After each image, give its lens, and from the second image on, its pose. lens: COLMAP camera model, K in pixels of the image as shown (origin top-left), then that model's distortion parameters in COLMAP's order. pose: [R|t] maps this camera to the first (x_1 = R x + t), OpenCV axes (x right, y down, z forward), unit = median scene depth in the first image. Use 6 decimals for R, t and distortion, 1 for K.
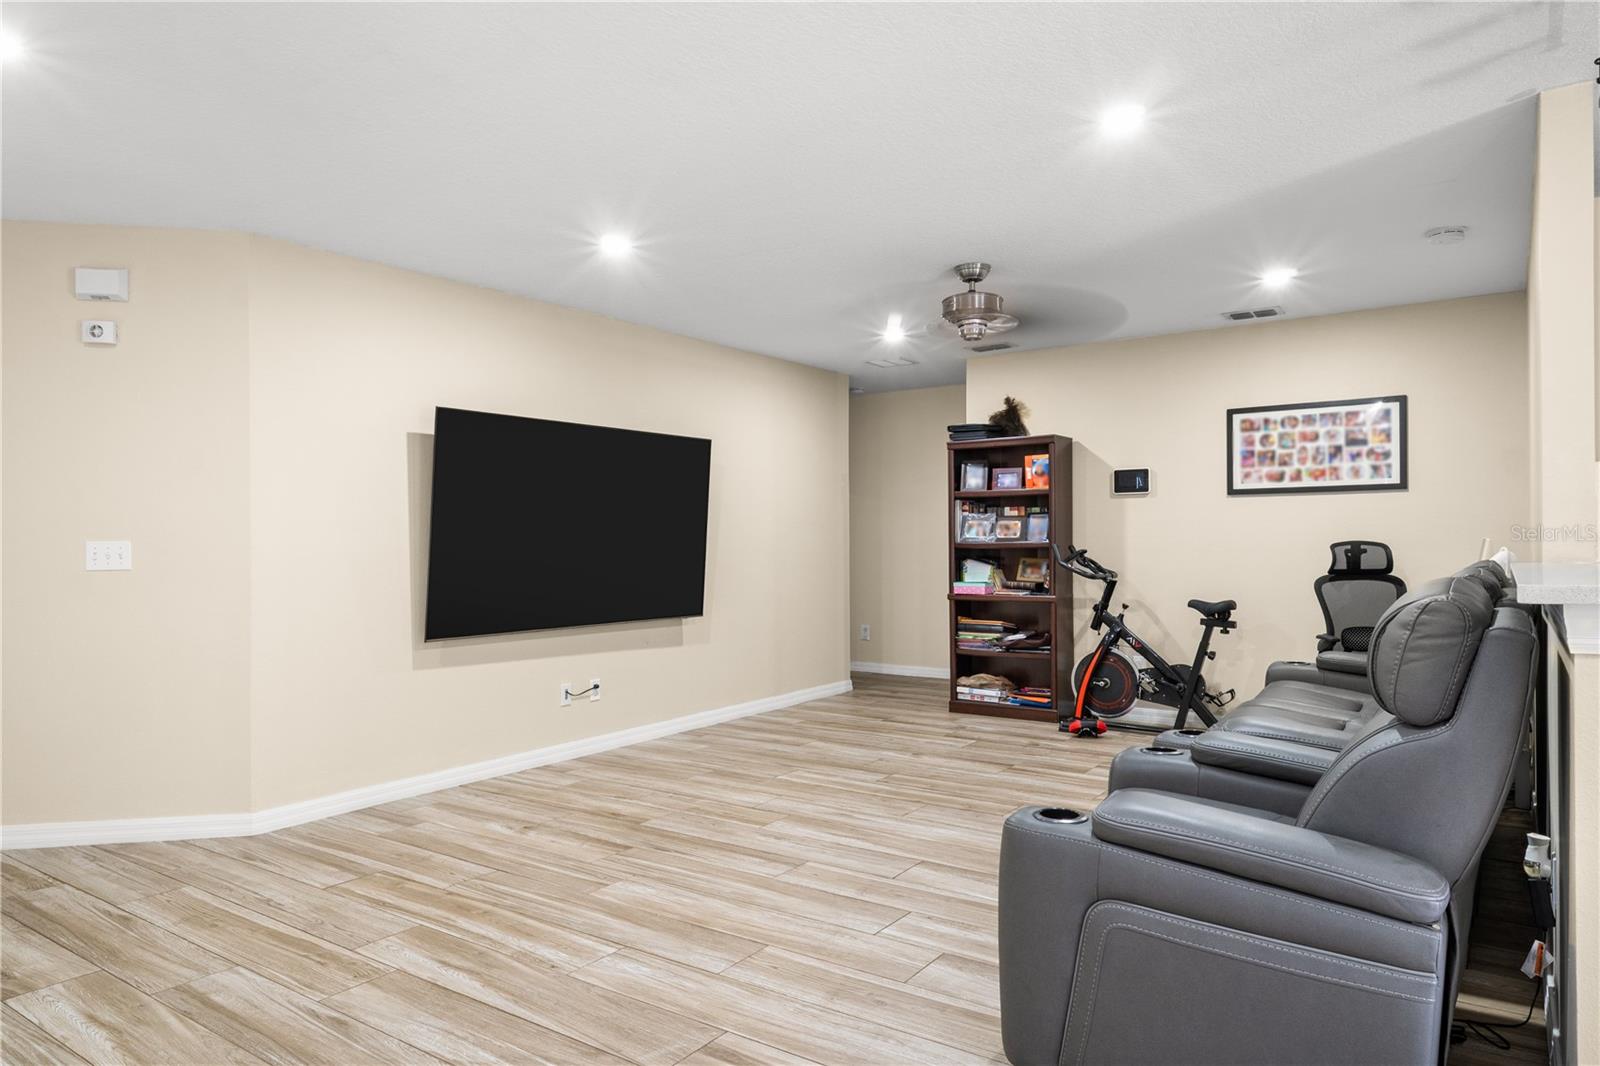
lens RADIAL K [[1022.2, 0, 797.3], [0, 1022.2, 532.6], [0, 0, 1]] dist [0.016723, -0.011204]
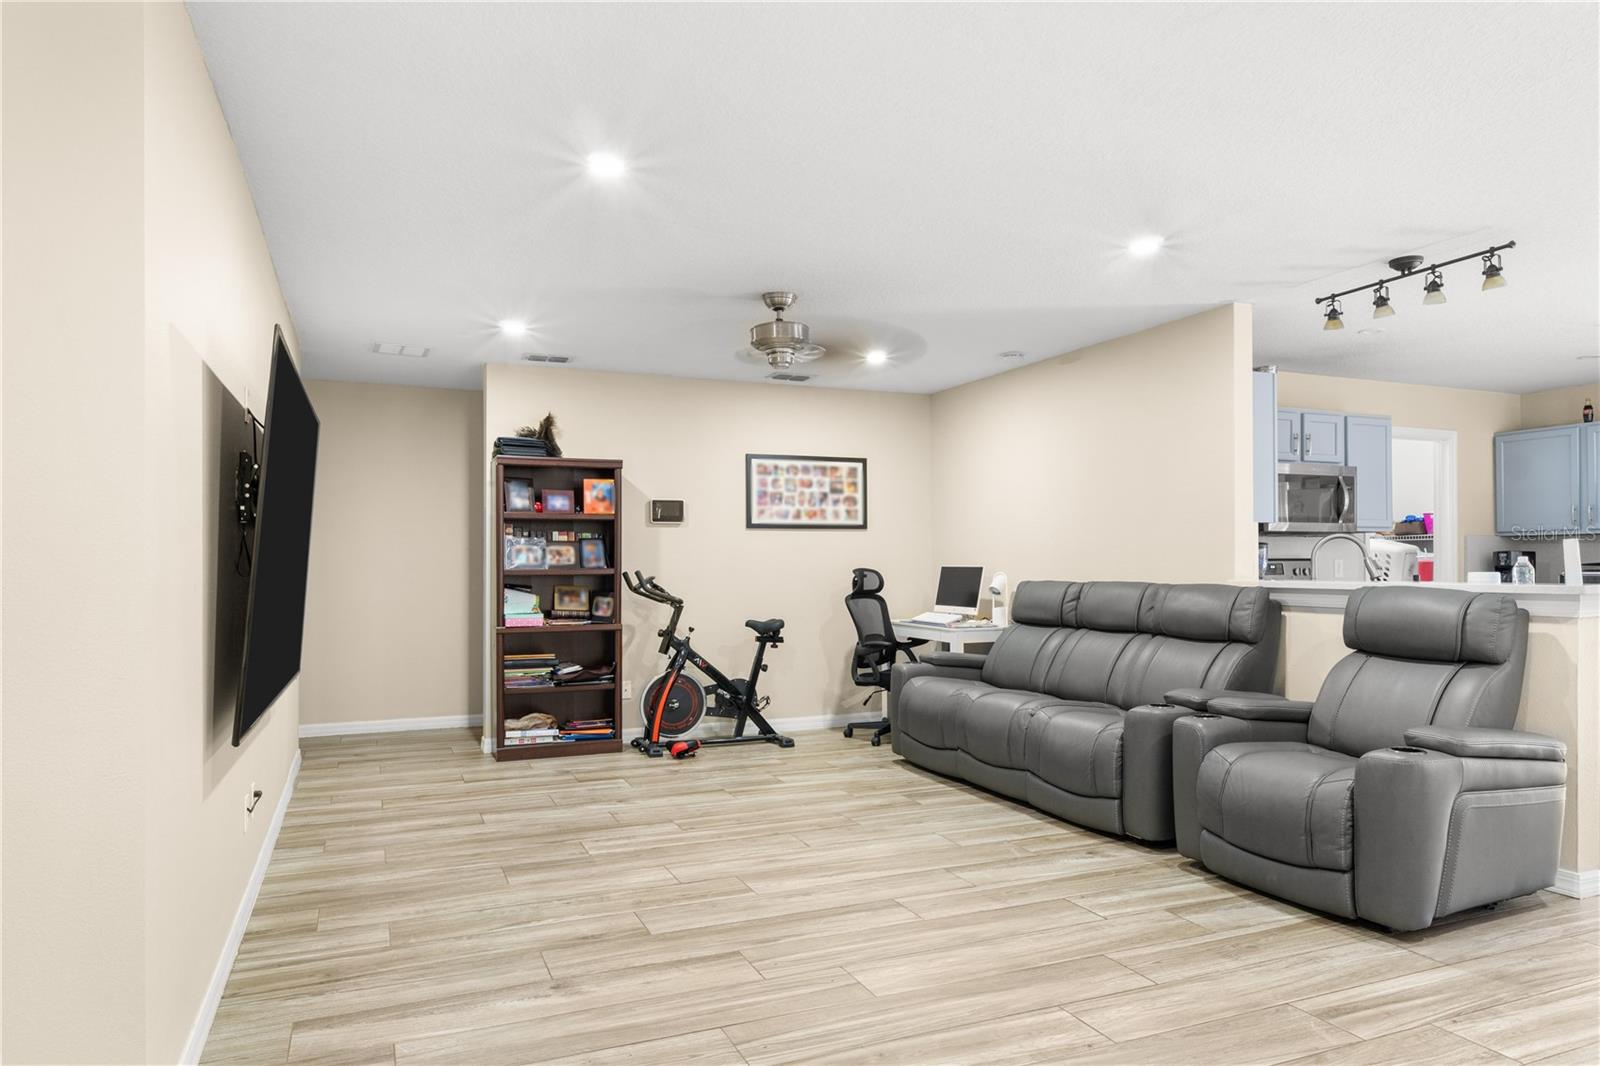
lens RADIAL K [[1022.2, 0, 809.0], [0, 1022.2, 543.1], [0, 0, 1]] dist [0.016723, -0.011204]
pose [[0.516198, 0.025002, 0.856104, -0.558780], [-0.007538, 0.999668, -0.024650, 0.008277], [-0.856436, 0.006271, 0.516215, 0.372354]]
